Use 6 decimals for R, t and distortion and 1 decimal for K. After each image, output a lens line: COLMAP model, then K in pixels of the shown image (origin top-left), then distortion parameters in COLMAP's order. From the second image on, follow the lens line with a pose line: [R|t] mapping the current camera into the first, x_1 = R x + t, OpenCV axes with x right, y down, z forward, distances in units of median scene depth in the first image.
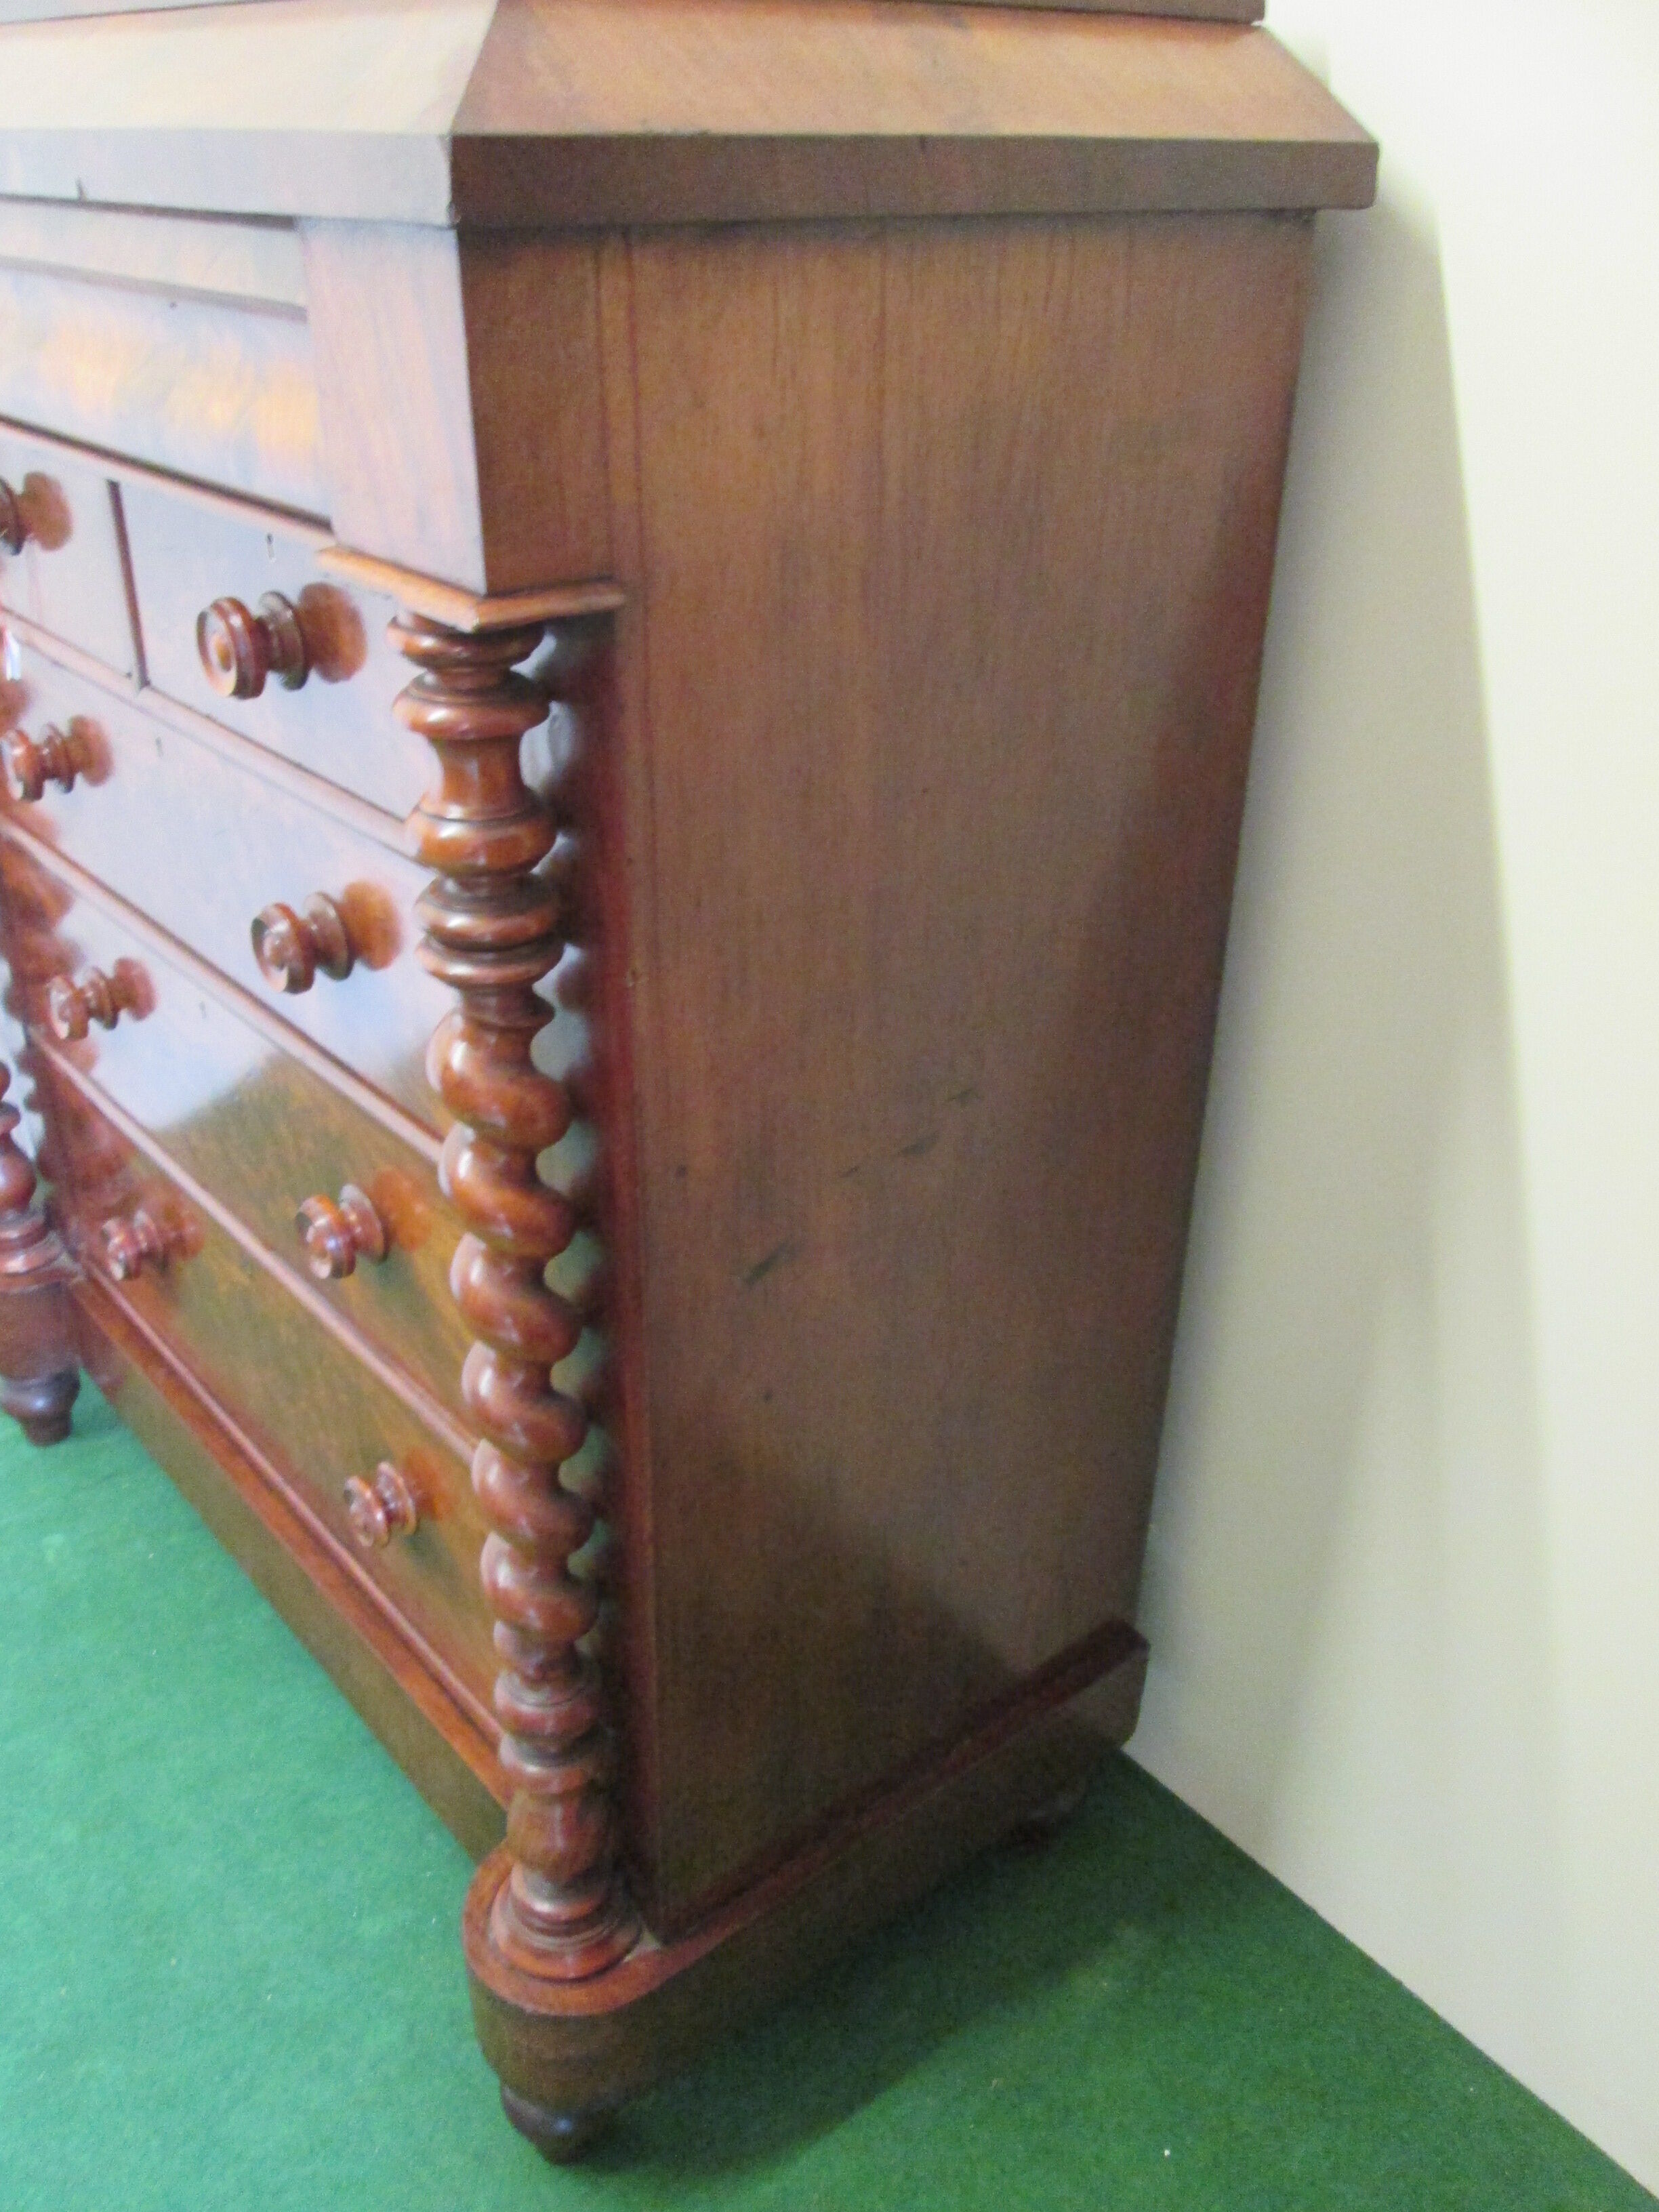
lens RADIAL K [[1796.5, 0, 828.9], [0, 1796.5, 1082.3], [0, 0, 1]] dist [0.000660, -0.024624]
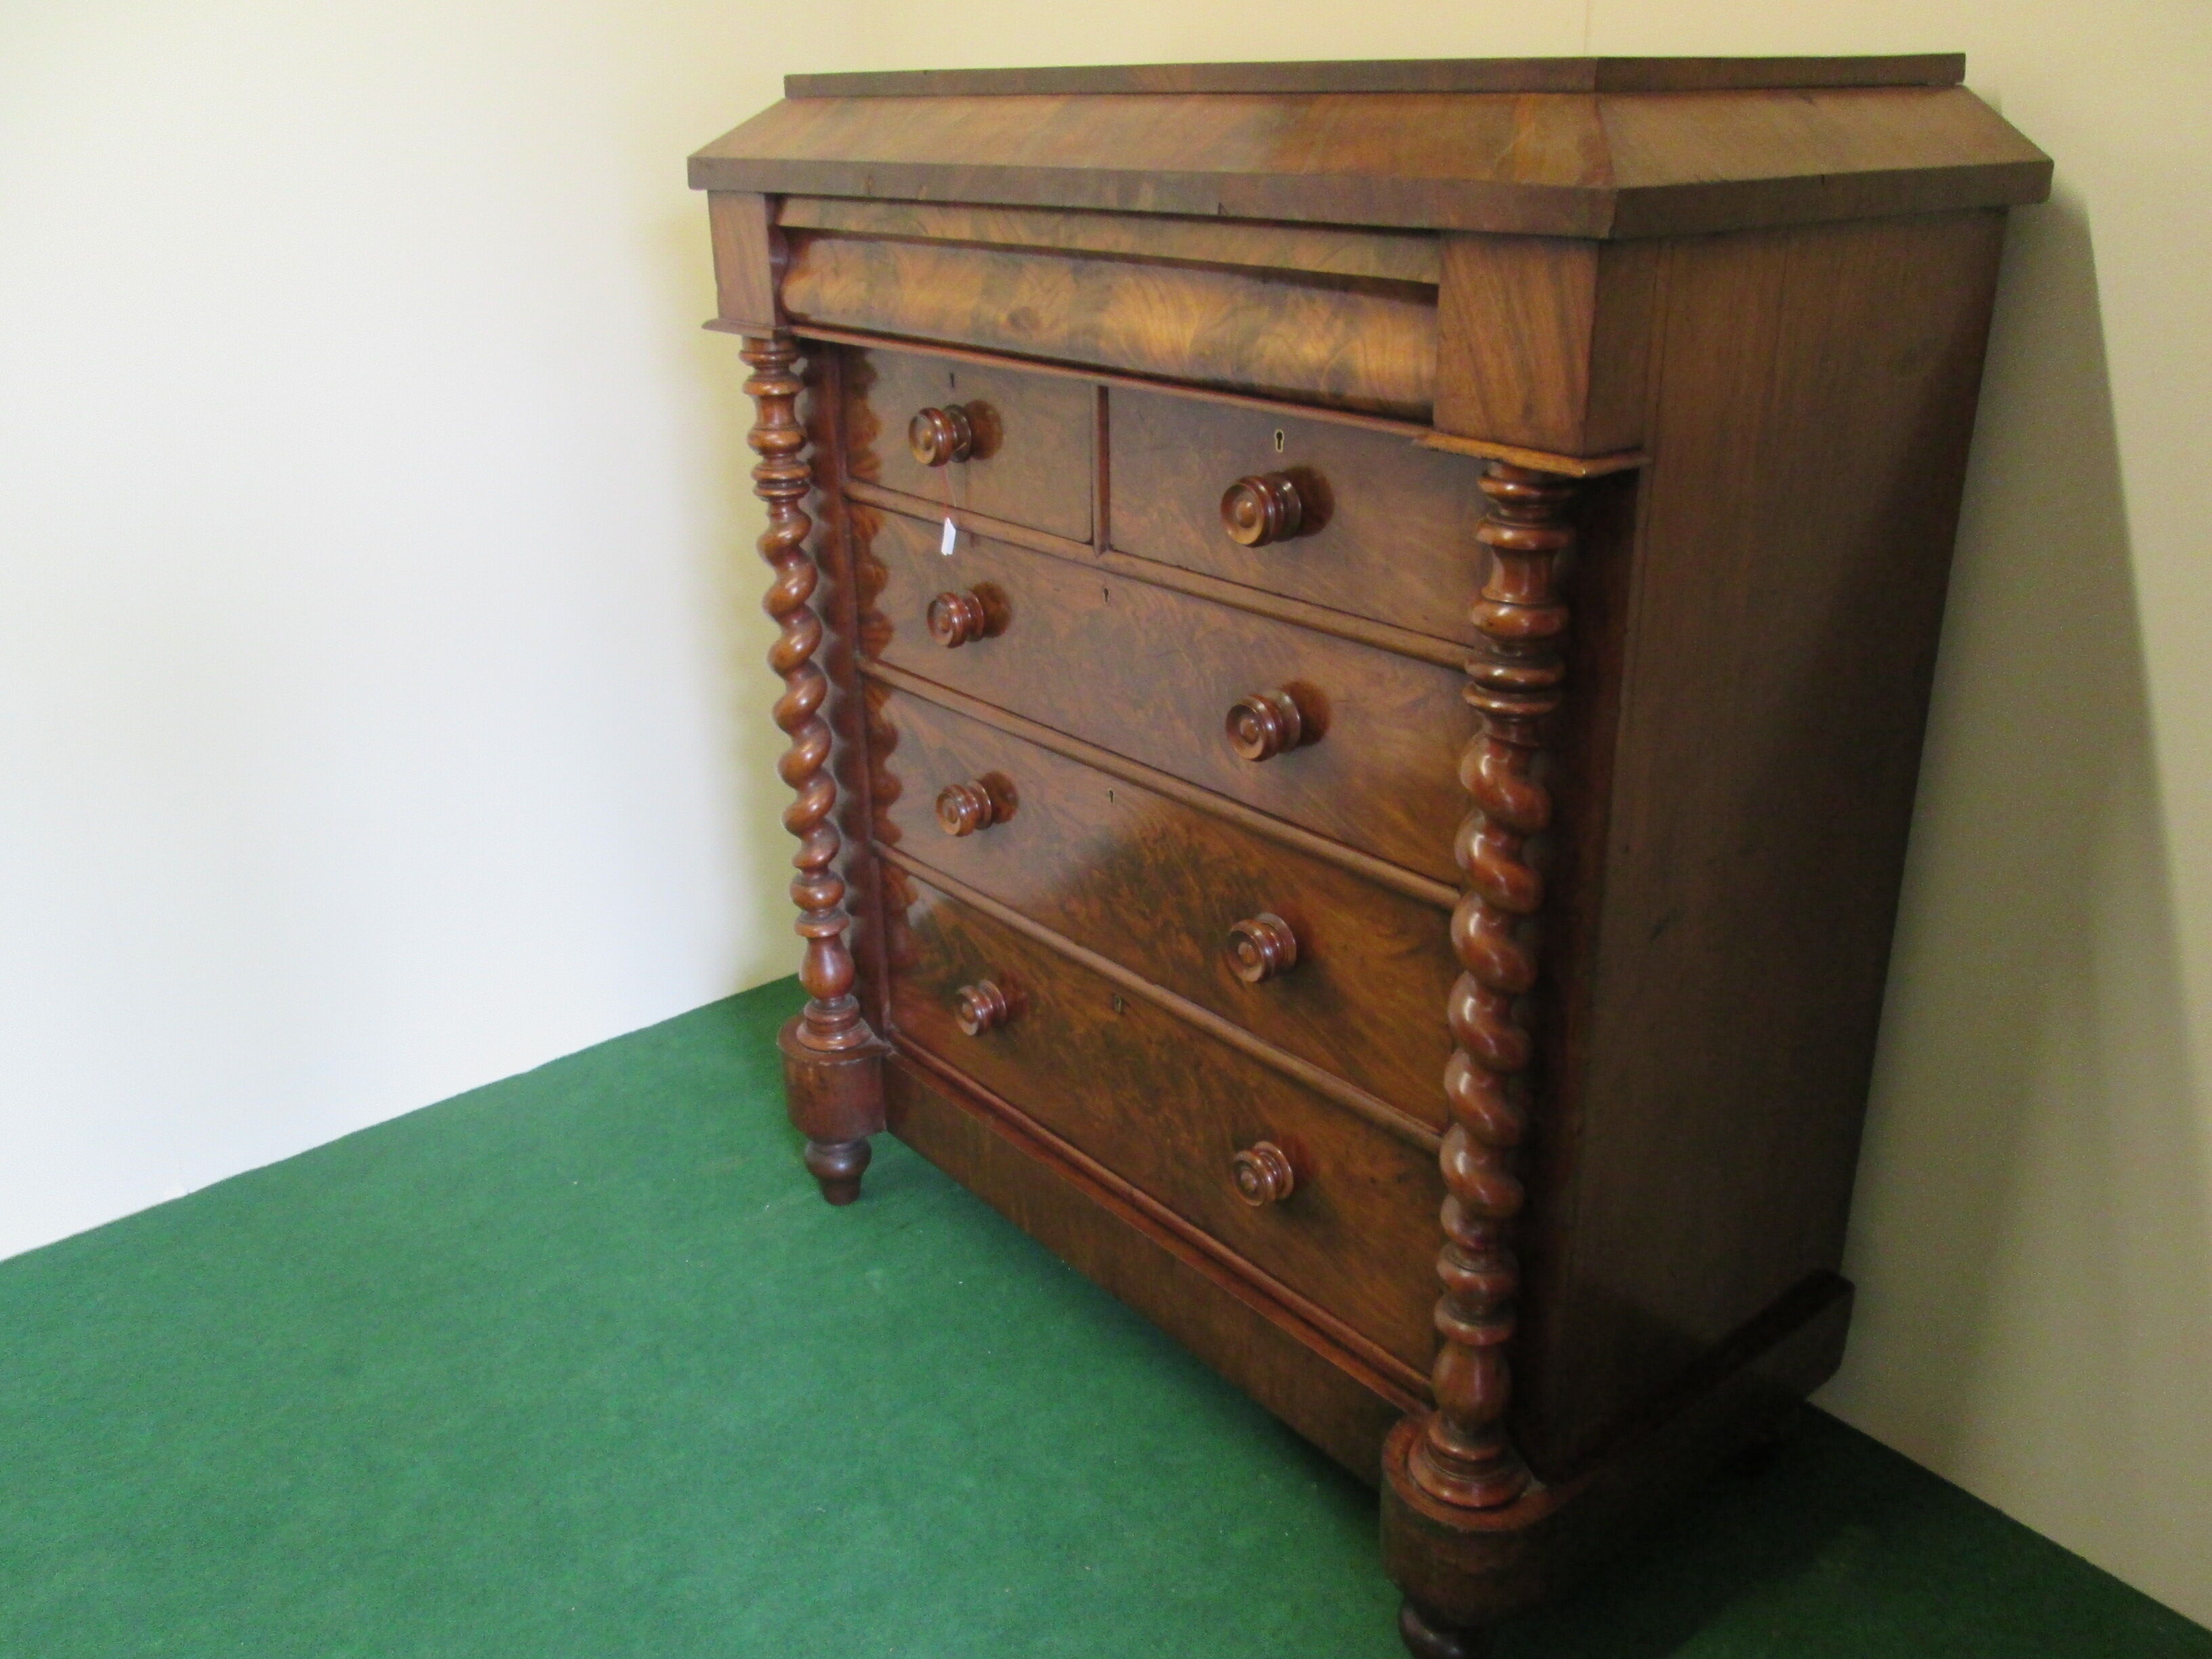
lens RADIAL K [[1796.5, 0, 1180.1], [0, 1796.5, 790.6], [0, 0, 1]] dist [0.000660, -0.024624]
pose [[0.999602, -0.028106, 0.002607, -0.315049], [0.028219, 0.992910, -0.115474, 0.113244], [0.000657, 0.115502, 0.993307, -0.315766]]
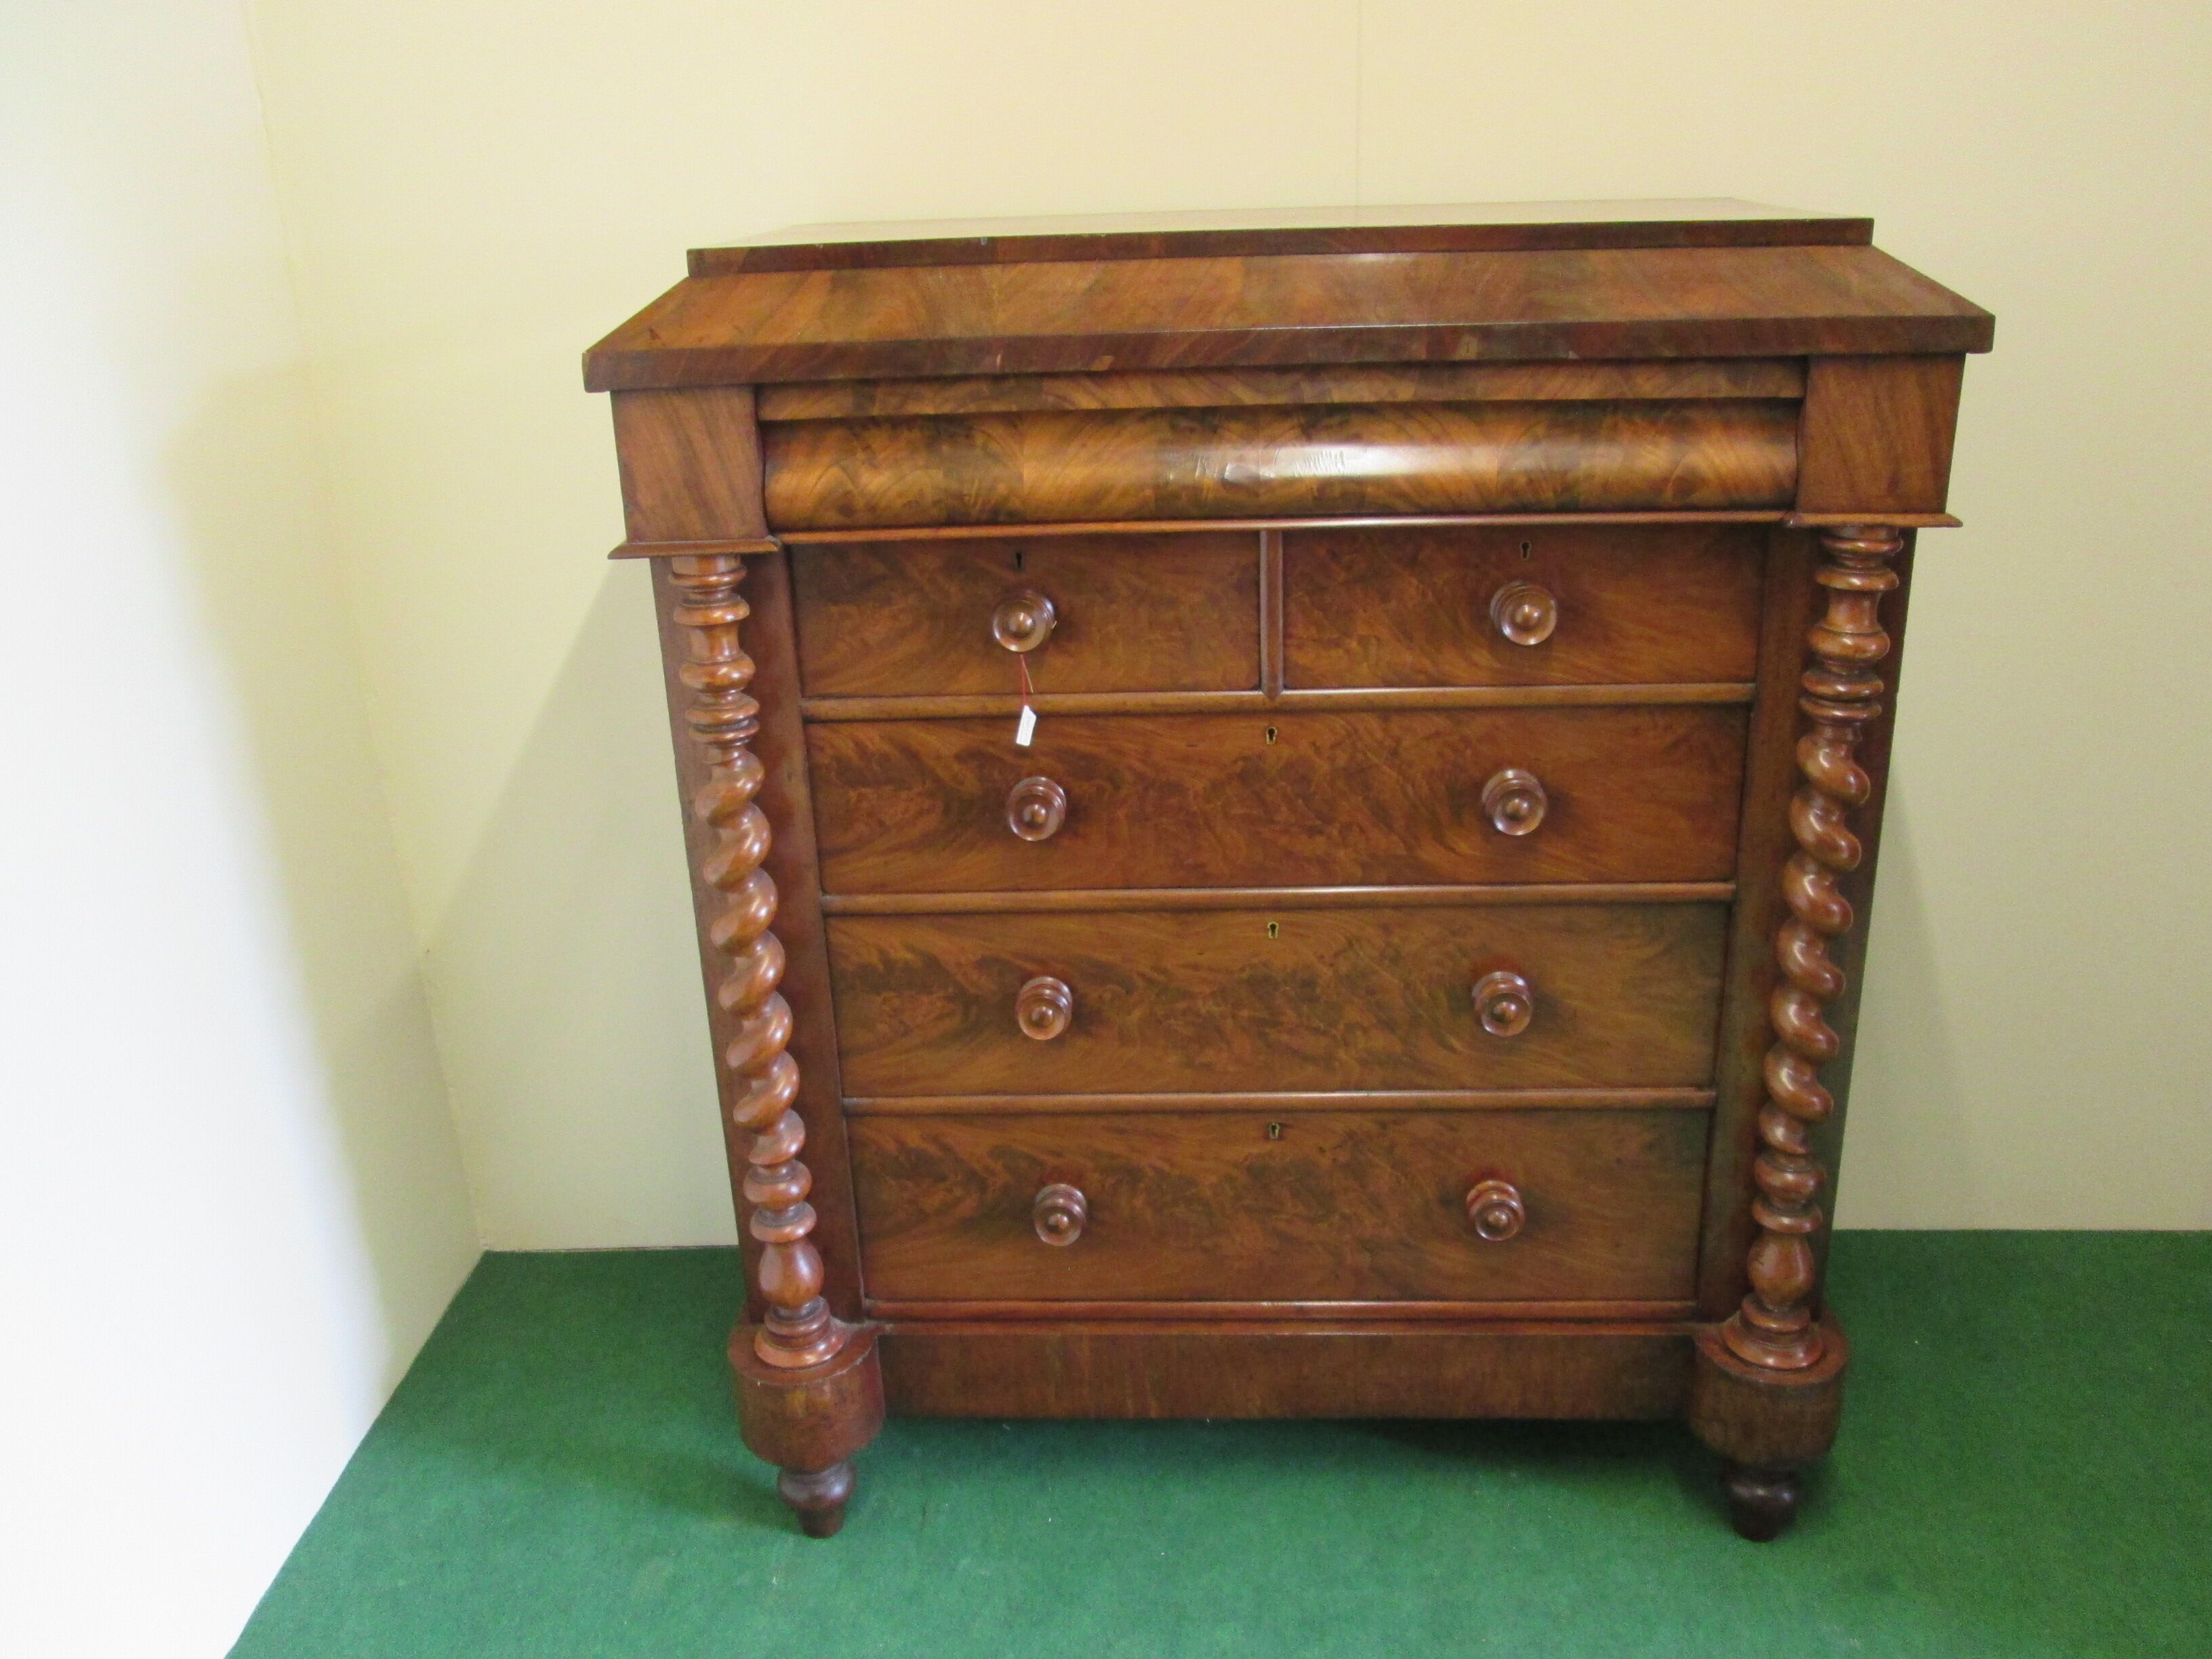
lens RADIAL K [[1796.5, 0, 1112.2], [0, 1796.5, 785.9], [0, 0, 1]] dist [0.000660, -0.024624]
pose [[0.679918, -0.266208, 0.683260, -1.366842], [0.374739, 0.927057, -0.011711, -0.174639], [-0.630303, 0.264007, 0.730081, 0.076209]]
